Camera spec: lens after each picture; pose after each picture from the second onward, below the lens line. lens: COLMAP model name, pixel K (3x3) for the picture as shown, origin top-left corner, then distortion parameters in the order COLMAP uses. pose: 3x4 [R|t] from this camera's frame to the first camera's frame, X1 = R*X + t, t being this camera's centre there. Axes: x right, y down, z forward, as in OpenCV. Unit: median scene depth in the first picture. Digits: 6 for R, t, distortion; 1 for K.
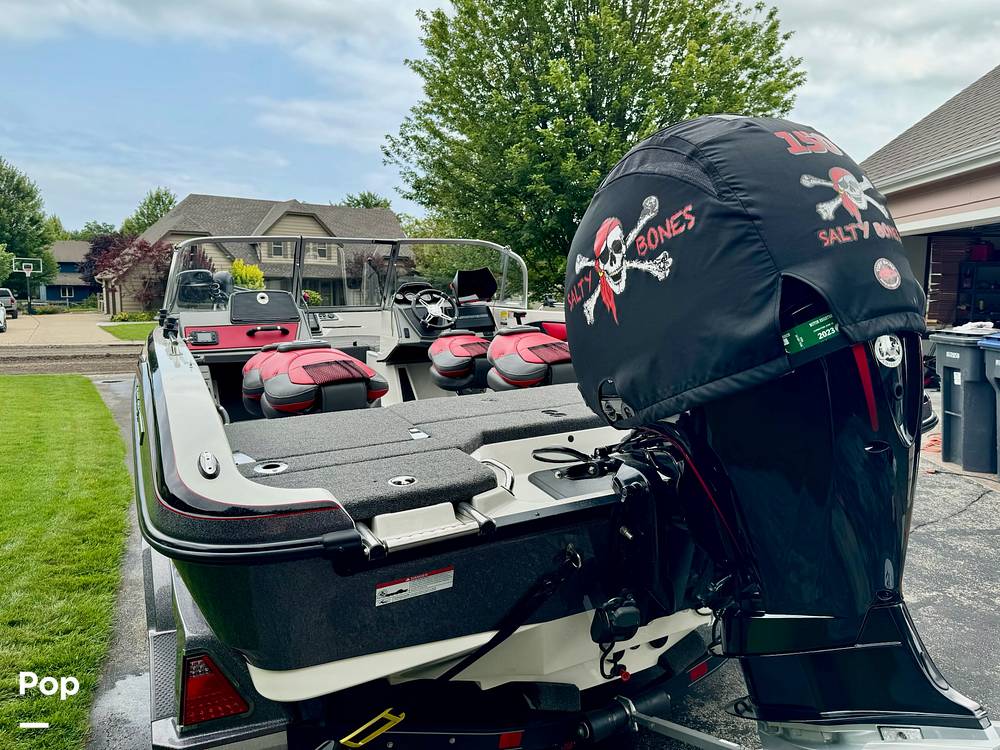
lens RADIAL K [[703.3, 0, 507.2], [0, 703.3, 380.3], [0, 0, 1]] dist [0.147266, -0.215086]
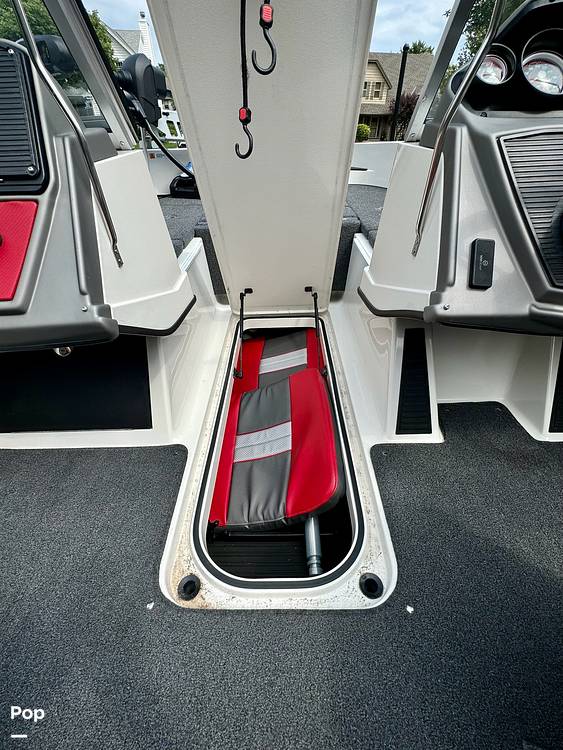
lens RADIAL K [[495.0, 0, 258.9], [0, 495.0, 400.6], [0, 0, 1]] dist [-0.000895, -0.000704]
pose [[0.871622, 0.282681, -0.400458, -0.020383], [-0.034281, 0.850117, 0.525478, -0.017881], [0.488978, -0.444290, 0.750671, 0.130719]]
